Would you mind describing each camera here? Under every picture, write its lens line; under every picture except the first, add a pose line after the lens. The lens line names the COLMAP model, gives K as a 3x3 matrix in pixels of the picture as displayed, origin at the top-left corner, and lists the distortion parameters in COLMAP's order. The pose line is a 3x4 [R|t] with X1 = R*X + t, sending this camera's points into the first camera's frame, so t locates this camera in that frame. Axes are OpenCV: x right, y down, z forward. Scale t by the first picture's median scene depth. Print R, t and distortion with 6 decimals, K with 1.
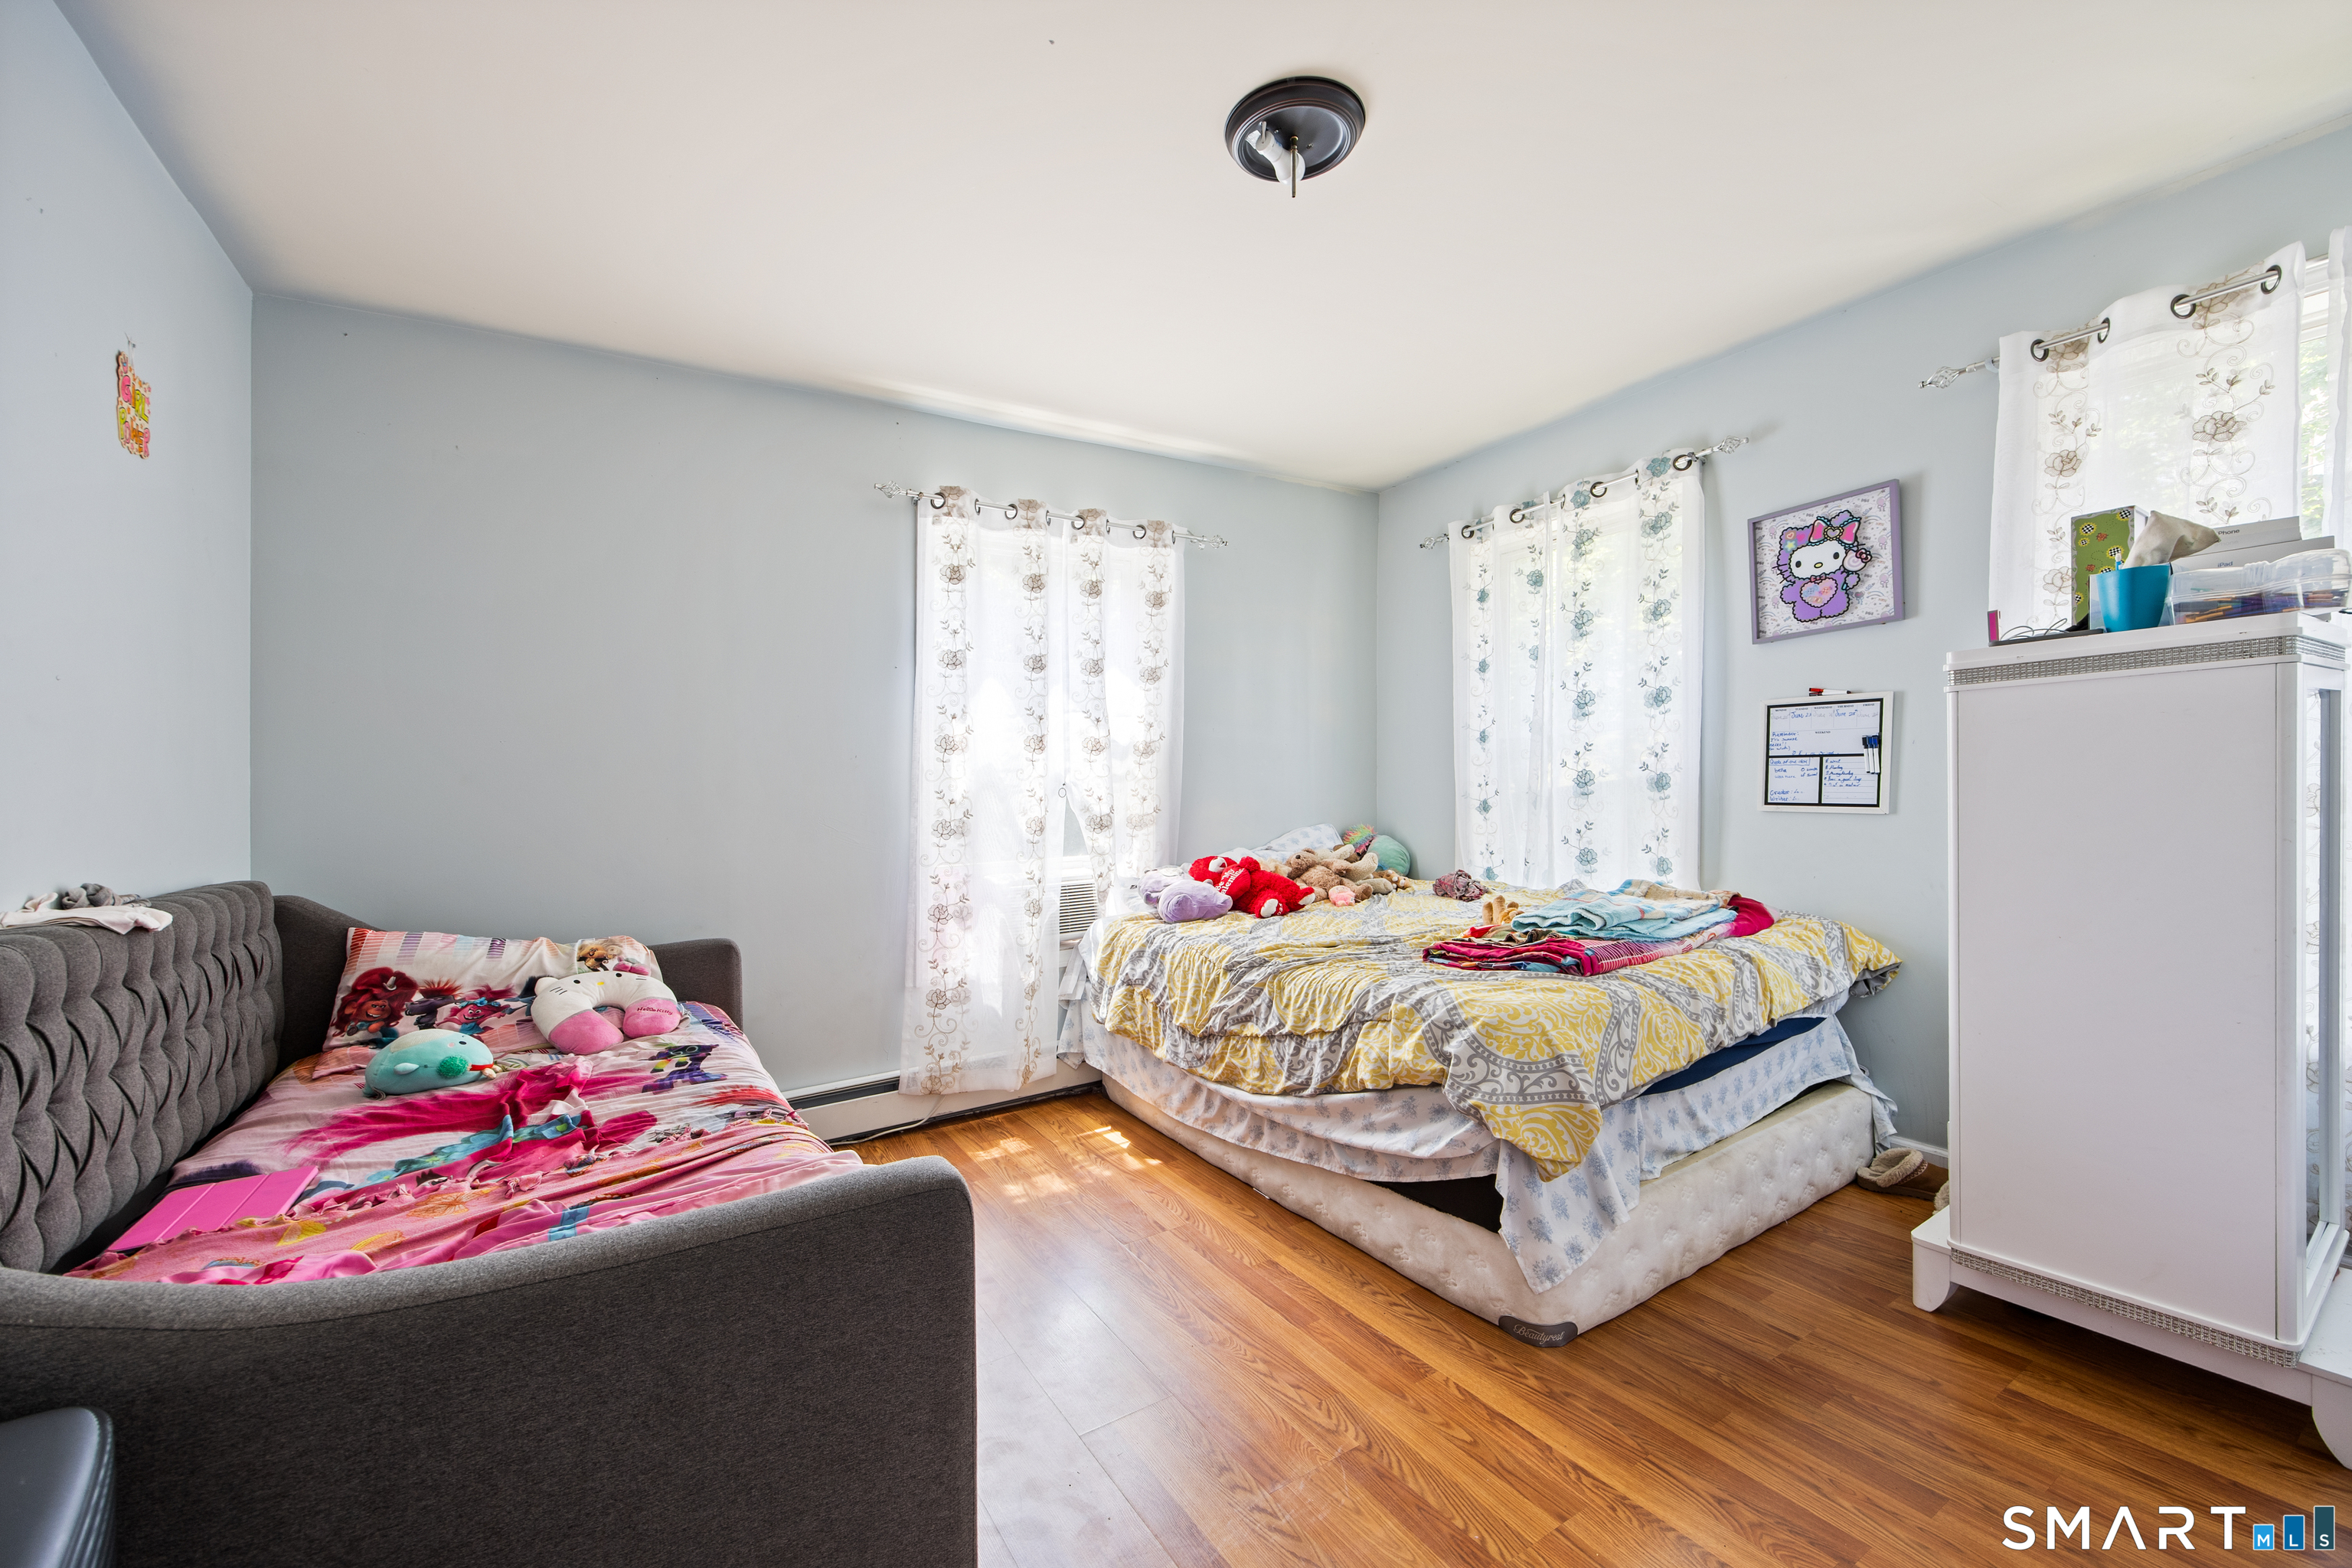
lens RADIAL K [[948.5, 0, 1185.2], [0, 948.5, 771.3], [0, 0, 1]] dist [0.024454, 0.000129]
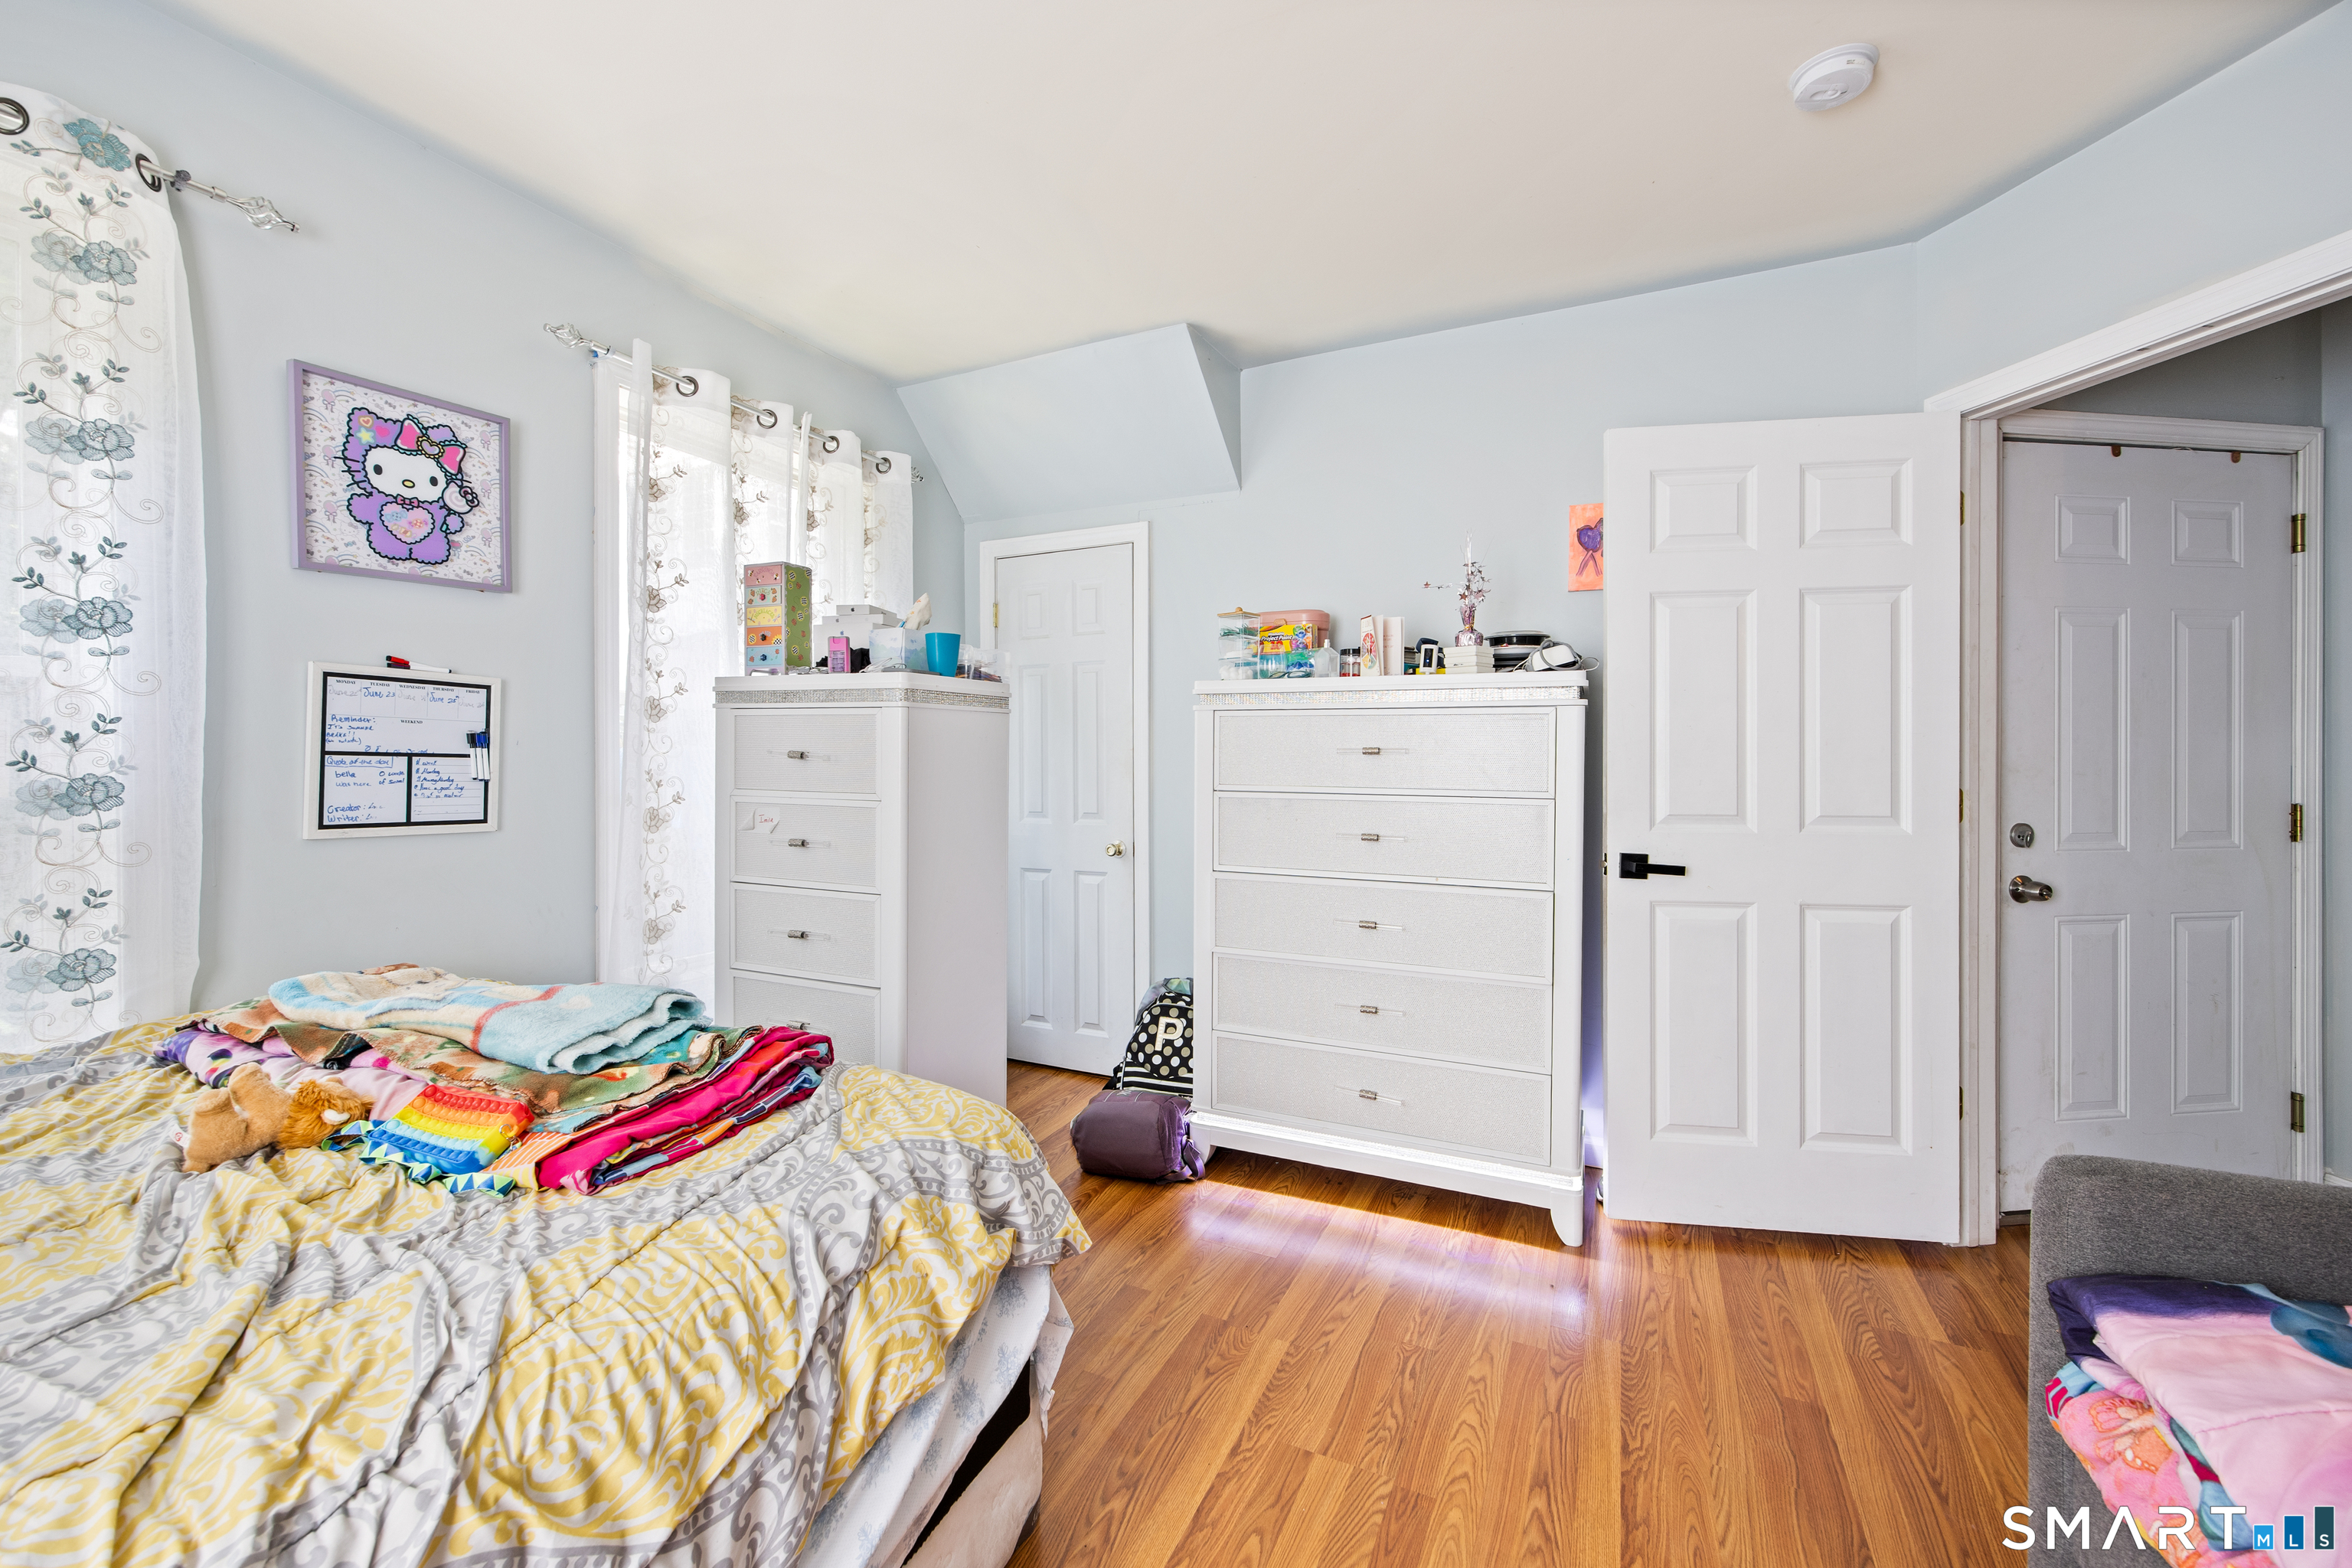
lens RADIAL K [[948.5, 0, 1187.6], [0, 948.5, 791.1], [0, 0, 1]] dist [0.024454, 0.000129]
pose [[-0.524994, -0.000645, 0.851106, -0.246352], [0.003559, 0.999989, 0.002952, 0.010734], [-0.851098, 0.004579, -0.524986, 0.898202]]
